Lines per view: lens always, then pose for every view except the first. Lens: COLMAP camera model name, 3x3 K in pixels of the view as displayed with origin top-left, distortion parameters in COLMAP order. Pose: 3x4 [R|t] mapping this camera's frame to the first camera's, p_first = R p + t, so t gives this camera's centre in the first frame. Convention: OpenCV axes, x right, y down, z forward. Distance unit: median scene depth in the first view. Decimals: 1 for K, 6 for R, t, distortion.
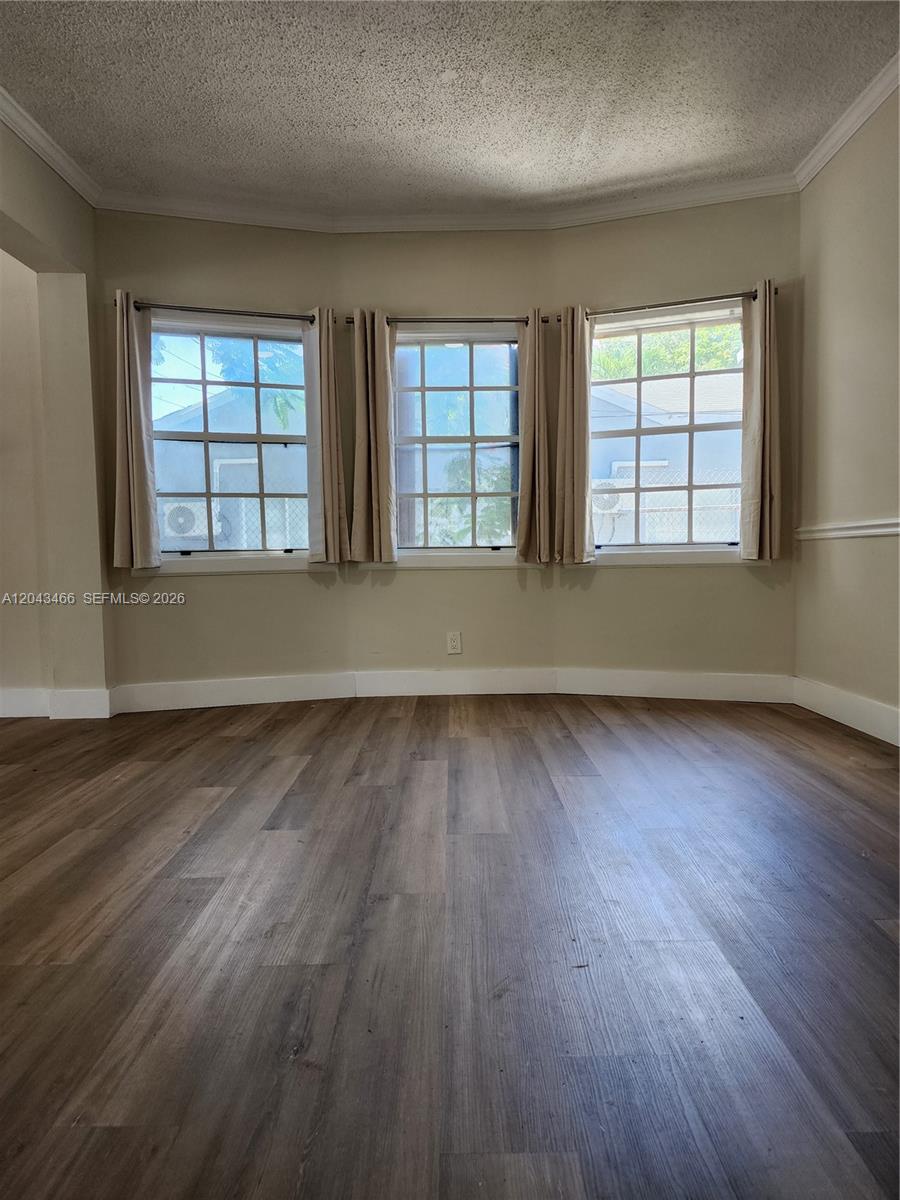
lens RADIAL K [[802.0, 0, 457.5], [0, 802.0, 600.8], [0, 0, 1]] dist [0.073251, -0.068465]
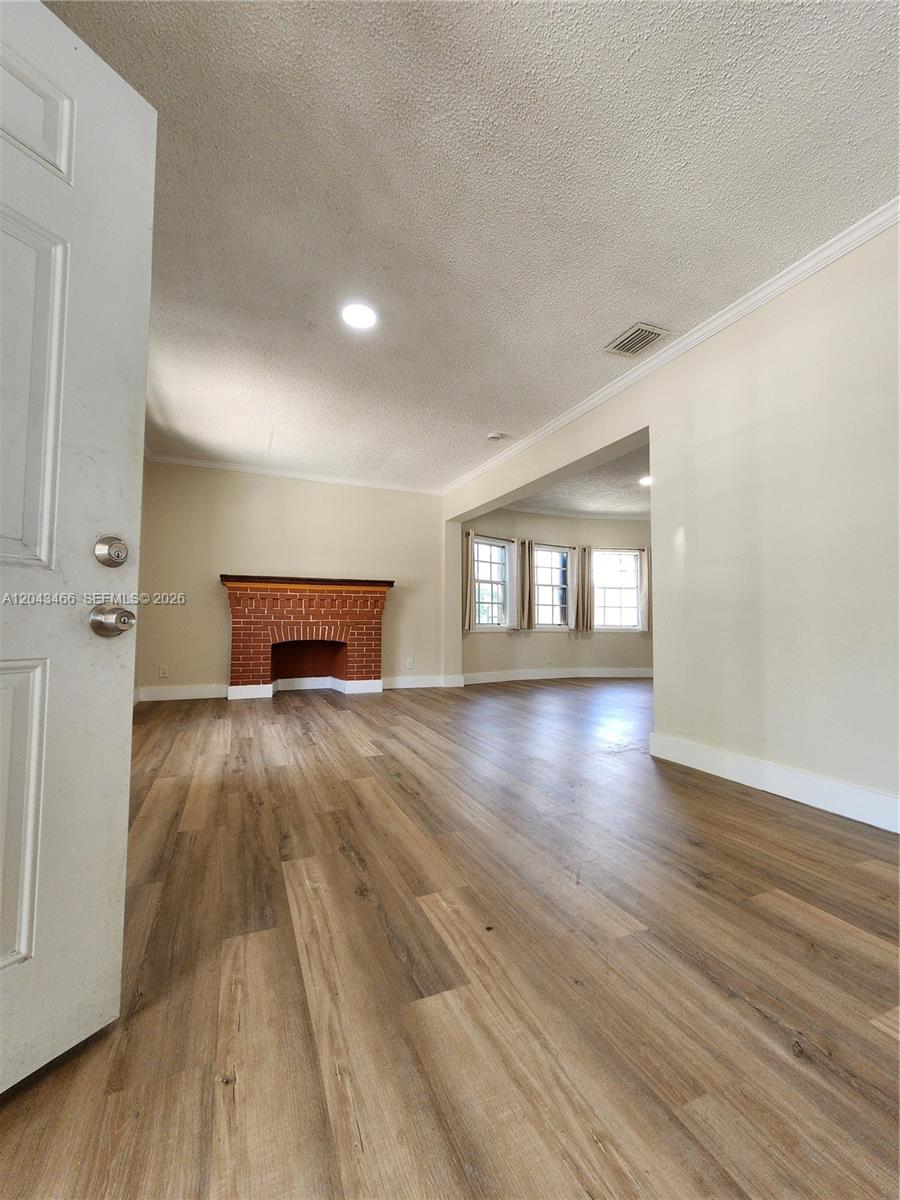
lens RADIAL K [[492.9, 0, 445.8], [0, 492.9, 600.5], [0, 0, 1]] dist [0.001024, 0.000485]
pose [[0.918605, 0.044596, 0.392654, -1.101096], [-0.005454, 0.994948, -0.100242, 0.026329], [-0.395140, 0.089941, 0.914207, -0.460305]]
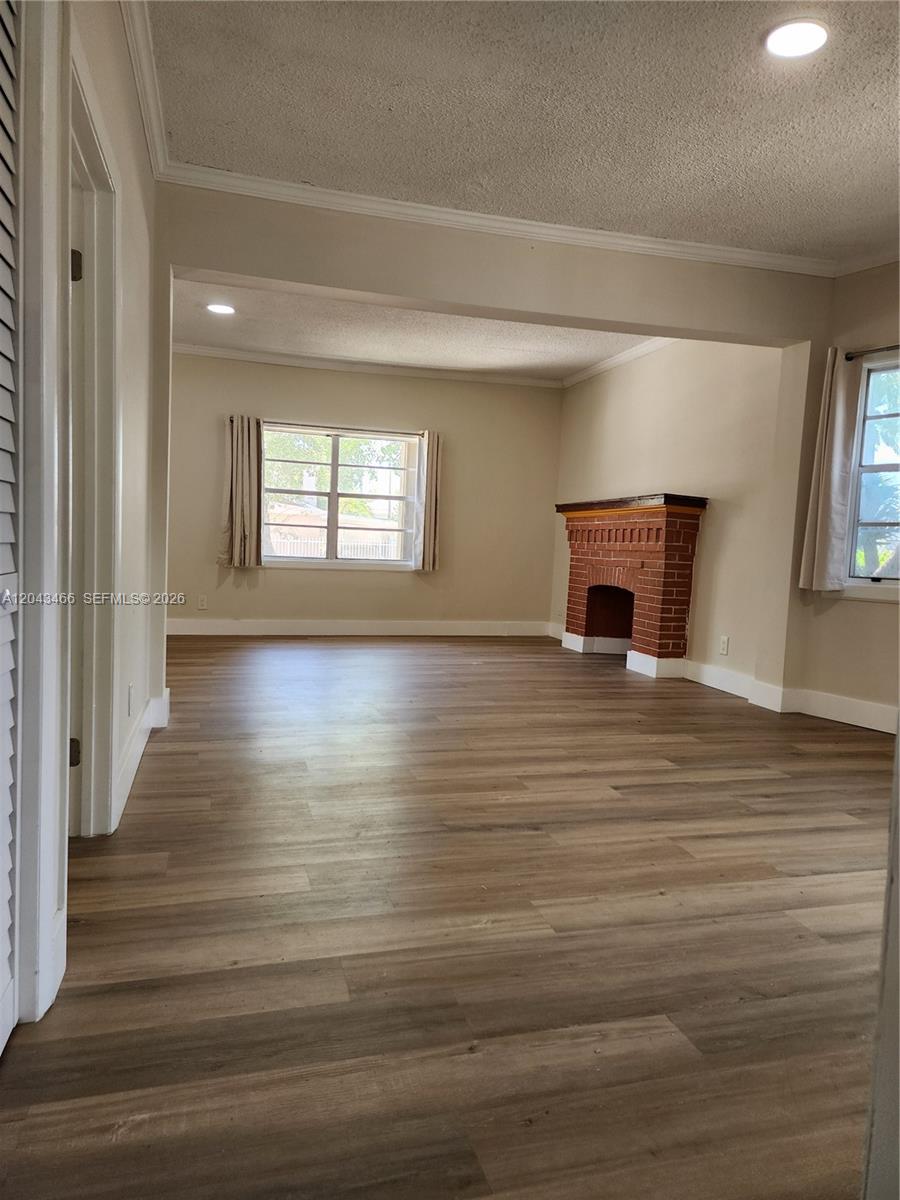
lens RADIAL K [[802.0, 0, 448.4], [0, 802.0, 602.1], [0, 0, 1]] dist [0.073251, -0.068465]
pose [[0.265831, 0.103377, -0.958461, 0.559970], [-0.095447, 0.992171, 0.080540, -0.066084], [0.959283, 0.070072, 0.273617, 0.189648]]
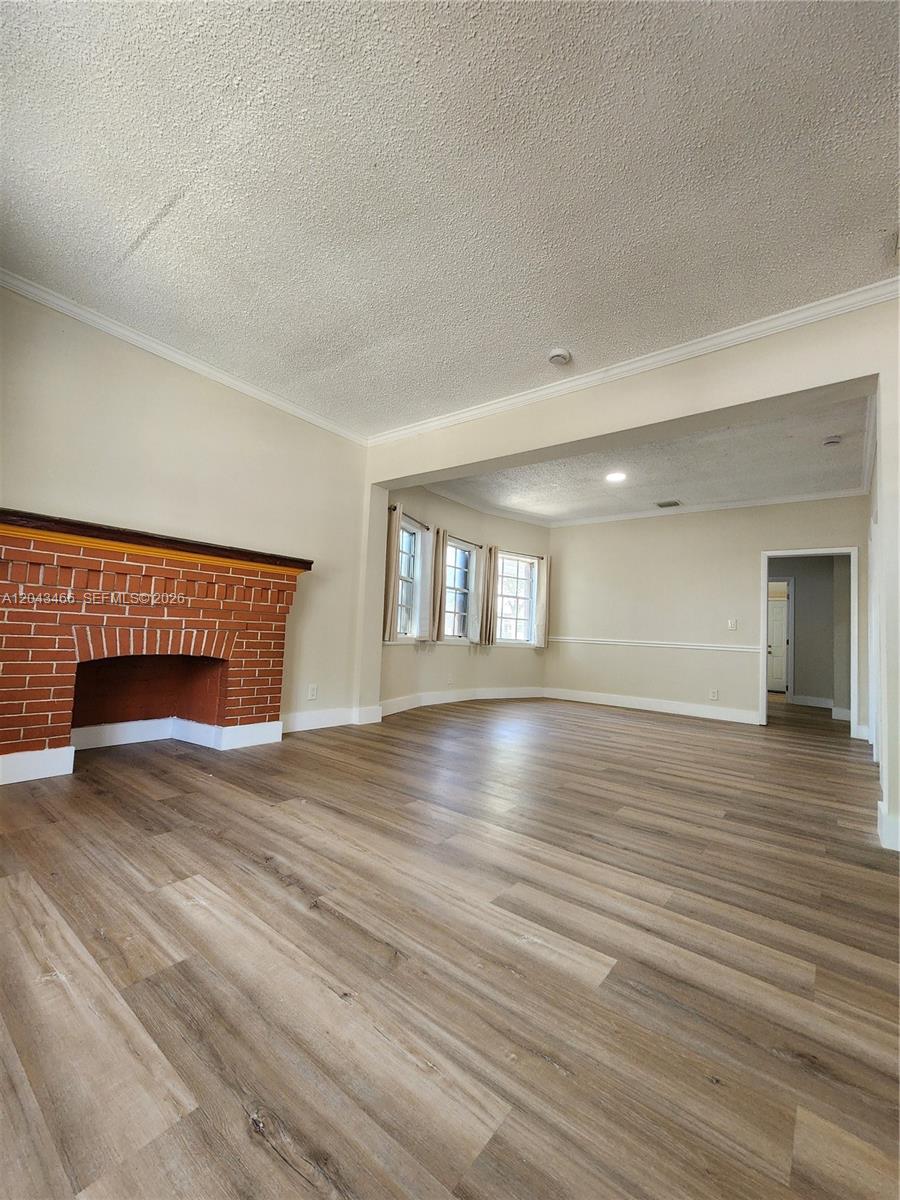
lens RADIAL K [[492.9, 0, 446.8], [0, 492.9, 604.3], [0, 0, 1]] dist [0.001024, 0.000485]
pose [[0.618490, 0.098896, 0.779545, -1.216246], [-0.021280, 0.993793, -0.109193, -0.002818], [-0.785505, 0.050946, 0.616755, 0.166714]]
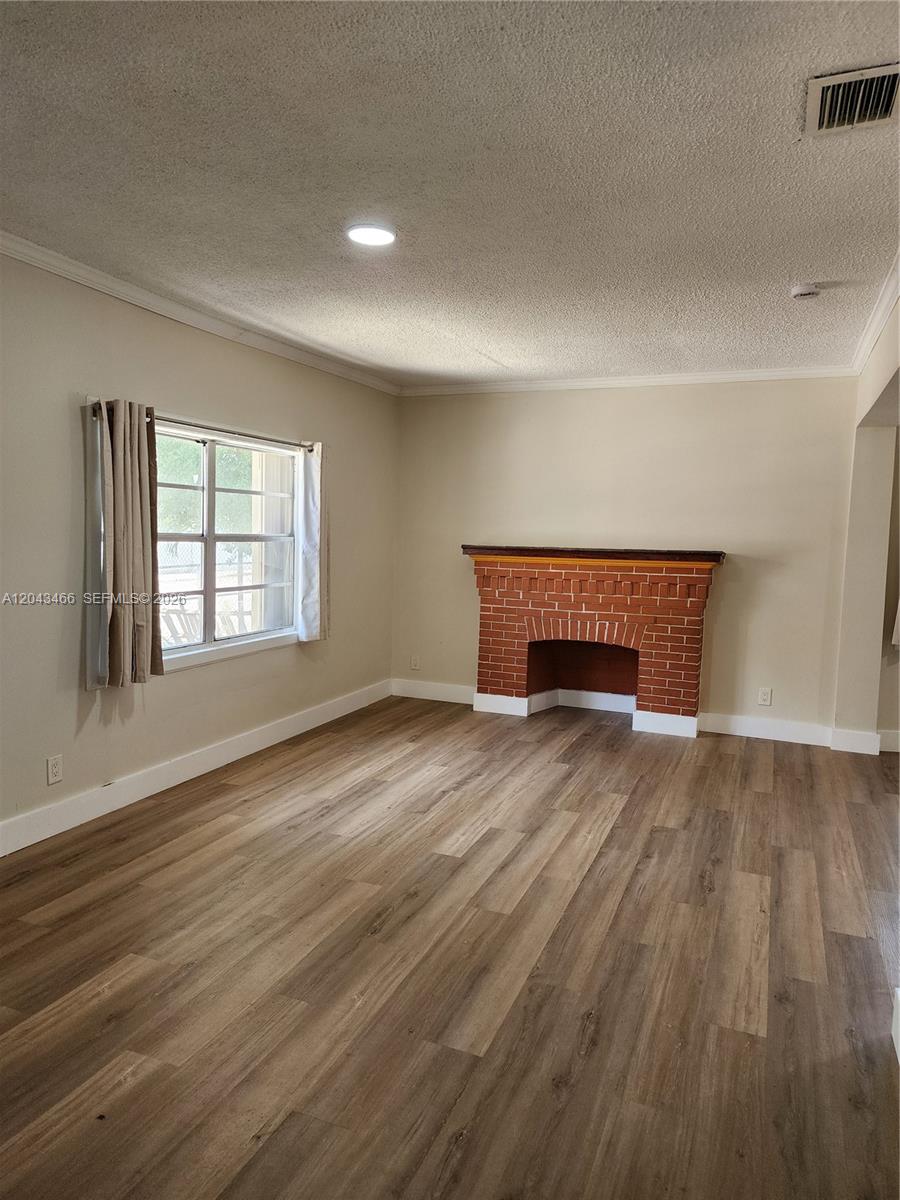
lens RADIAL K [[802.0, 0, 446.0], [0, 802.0, 596.1], [0, 0, 1]] dist [0.073251, -0.068465]
pose [[0.925309, 0.076455, -0.371426, -0.595836], [-0.065511, 0.996967, 0.042013, -0.126637], [0.373511, -0.014543, 0.927512, -0.513826]]
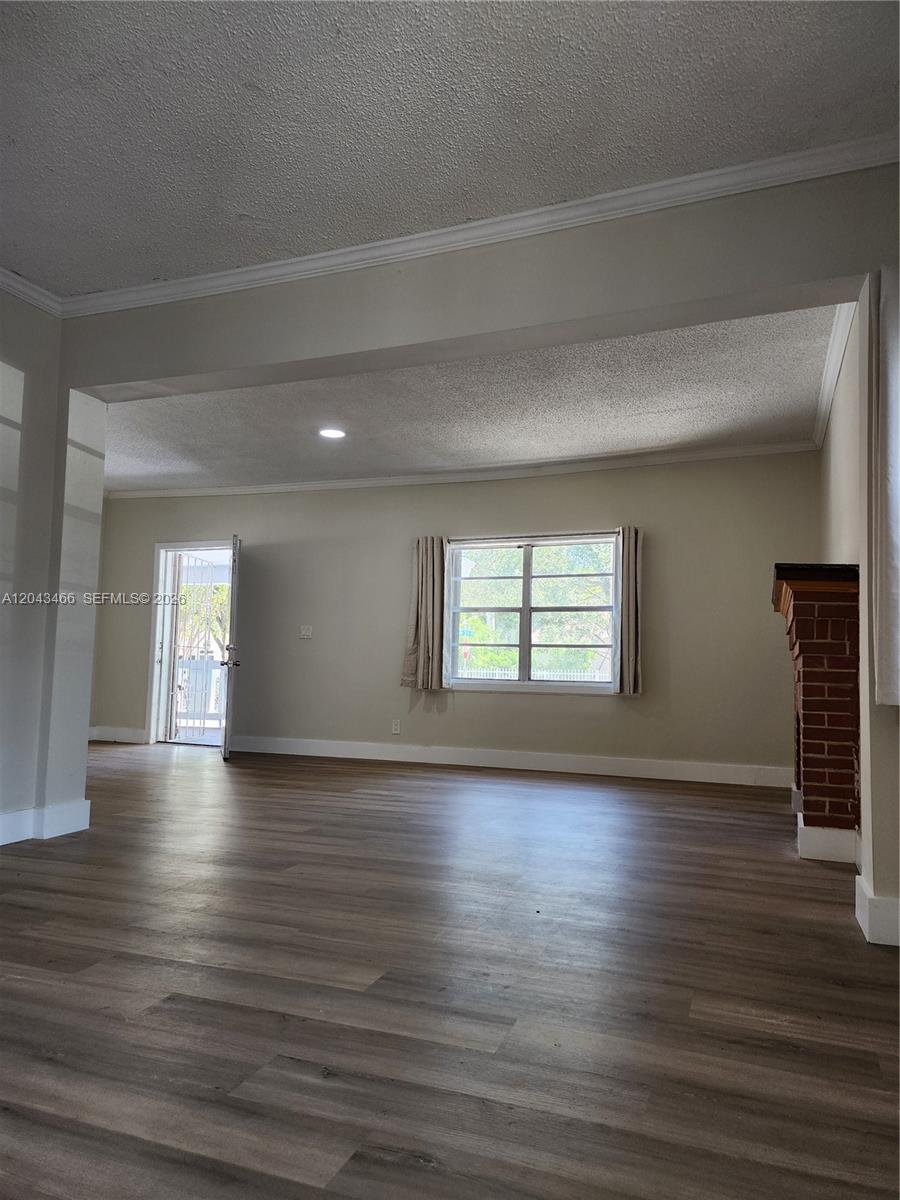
lens RADIAL K [[802.0, 0, 458.4], [0, 802.0, 606.4], [0, 0, 1]] dist [0.073251, -0.068465]
pose [[-0.360339, -0.059296, -0.930935, 0.285209], [-0.061991, 0.997294, -0.039527, -0.069731], [0.930759, 0.043467, -0.363039, 0.909857]]
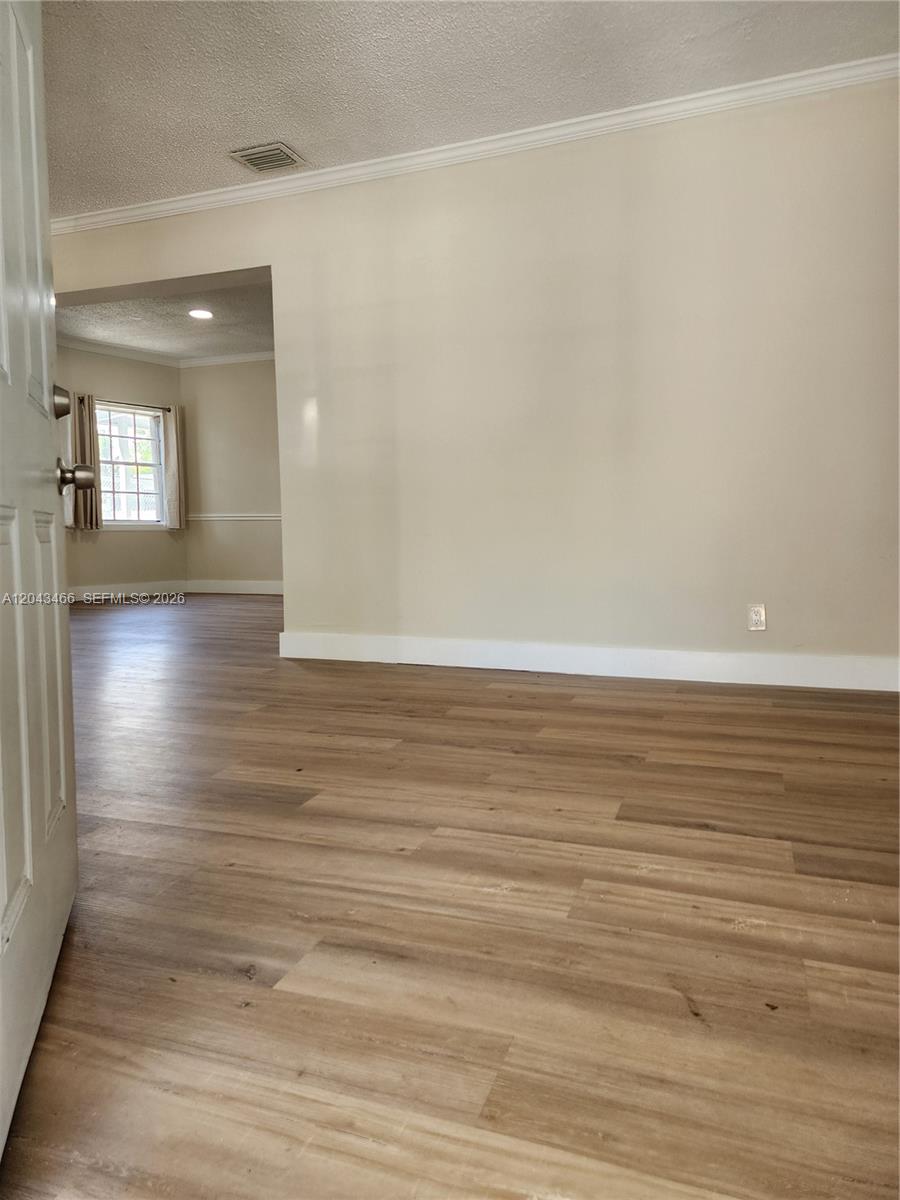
lens RADIAL K [[802.0, 0, 447.3], [0, 802.0, 590.5], [0, 0, 1]] dist [0.073251, -0.068465]
pose [[0.347158, -0.058936, 0.935953, -1.450569], [0.049014, 0.997800, 0.044650, 0.056187], [-0.936525, 0.030374, 0.349283, -0.468066]]
